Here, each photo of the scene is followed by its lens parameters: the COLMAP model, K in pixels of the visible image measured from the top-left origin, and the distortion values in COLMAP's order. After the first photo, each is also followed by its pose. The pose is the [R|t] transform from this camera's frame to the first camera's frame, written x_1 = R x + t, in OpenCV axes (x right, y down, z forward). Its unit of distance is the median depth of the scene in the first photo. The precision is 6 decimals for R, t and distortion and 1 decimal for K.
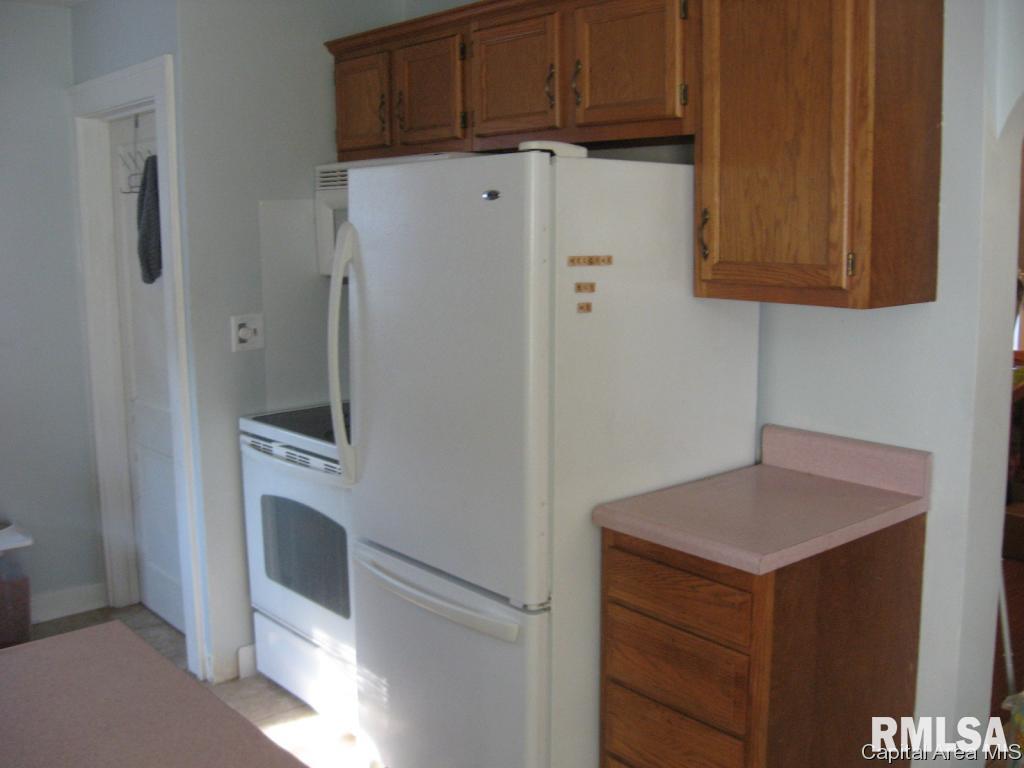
lens RADIAL K [[1076.6, 0, 512.7], [0, 1076.6, 386.3], [0, 0, 1]] dist [-0.092758, 0.000000]
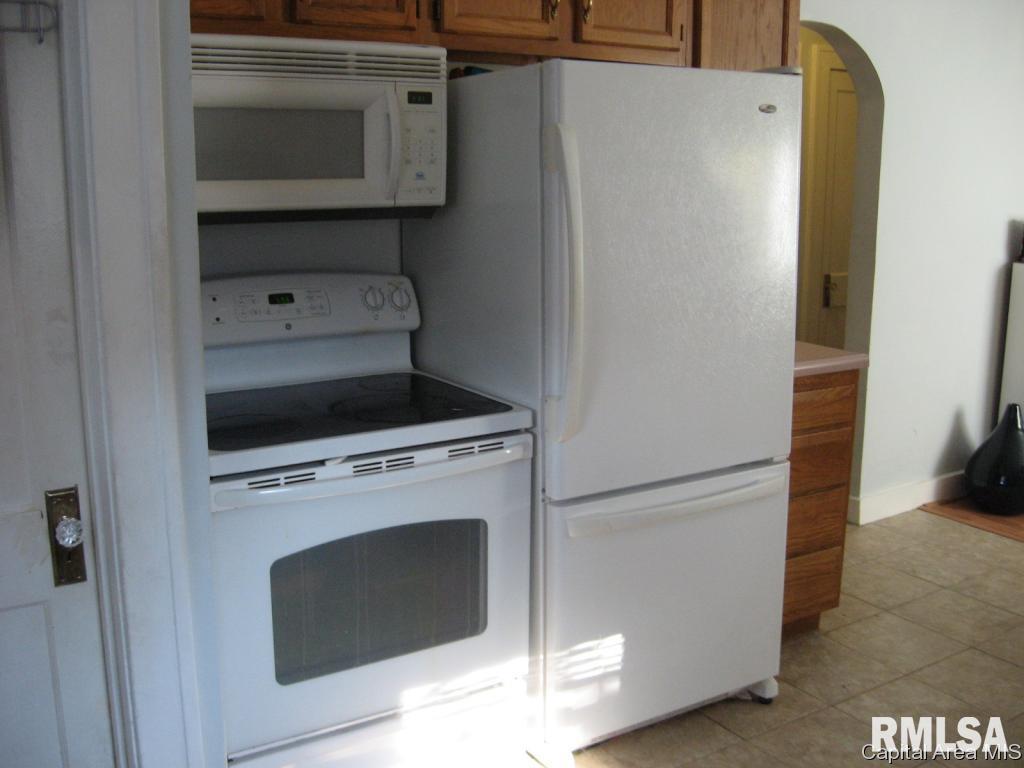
lens RADIAL K [[1076.6, 0, 512.5], [0, 1076.6, 381.0], [0, 0, 1]] dist [-0.092758, 0.000000]
pose [[0.129618, -0.192756, 0.972648, -0.896899], [0.145302, 0.974026, 0.173666, -0.100013], [-0.980860, 0.118818, 0.154259, 0.835316]]
